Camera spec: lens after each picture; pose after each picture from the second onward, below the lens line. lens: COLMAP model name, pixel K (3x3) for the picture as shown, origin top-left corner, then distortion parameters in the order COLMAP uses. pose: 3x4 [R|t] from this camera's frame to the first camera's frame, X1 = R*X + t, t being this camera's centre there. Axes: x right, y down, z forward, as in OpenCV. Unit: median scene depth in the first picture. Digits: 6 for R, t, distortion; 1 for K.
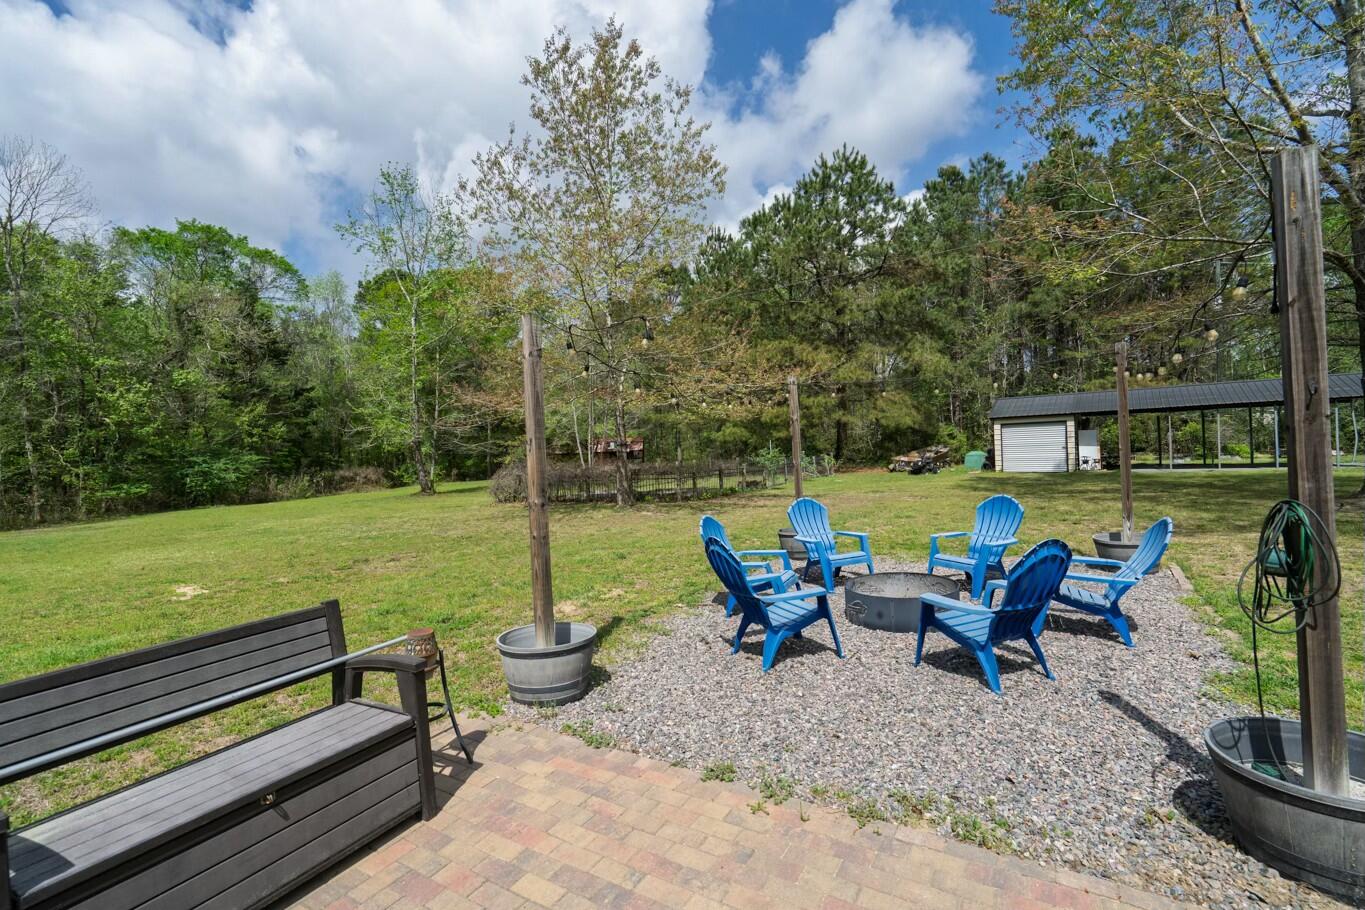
lens RADIAL K [[613.4, 0, 682.5], [0, 613.4, 455.0], [0, 0, 1]] dist [0.001187, -0.000293]
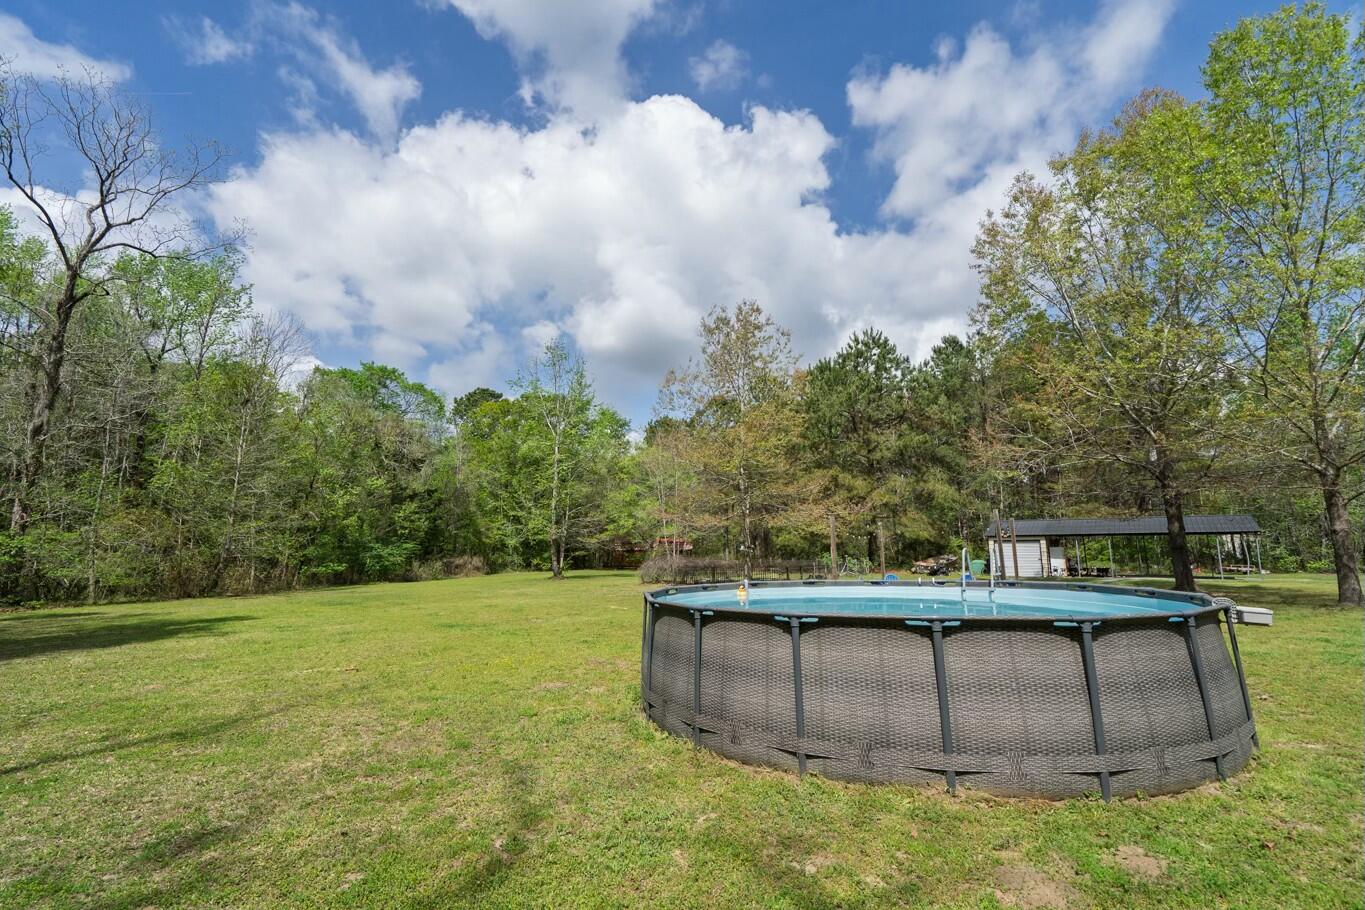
lens RADIAL K [[613.4, 0, 682.5], [0, 613.4, 455.0], [0, 0, 1]] dist [0.001187, -0.000293]
pose [[0.999305, 0.032141, -0.018861, -0.120212], [-0.034764, 0.986332, -0.161059, 0.004923], [0.013426, 0.161602, 0.986765, -0.298820]]
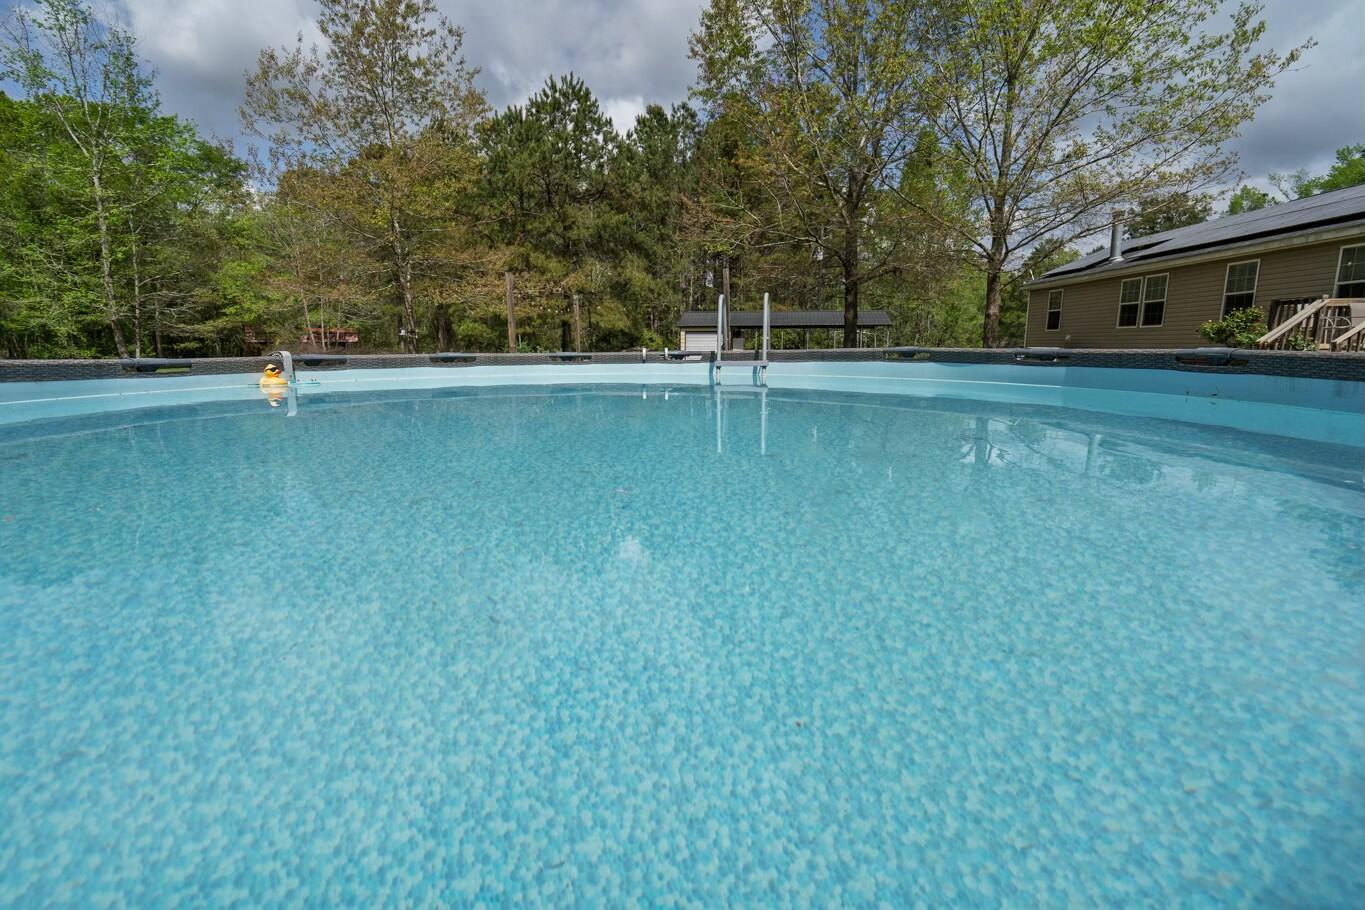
lens RADIAL K [[616.2, 0, 665.8], [0, 616.2, 442.6], [0, 0, 1]] dist [0.000912, 0.000012]
pose [[0.903622, -0.028225, 0.427400, -0.082607], [-0.030420, 0.991078, 0.129764, 0.013882], [-0.427249, -0.130259, 0.894701, -0.173017]]
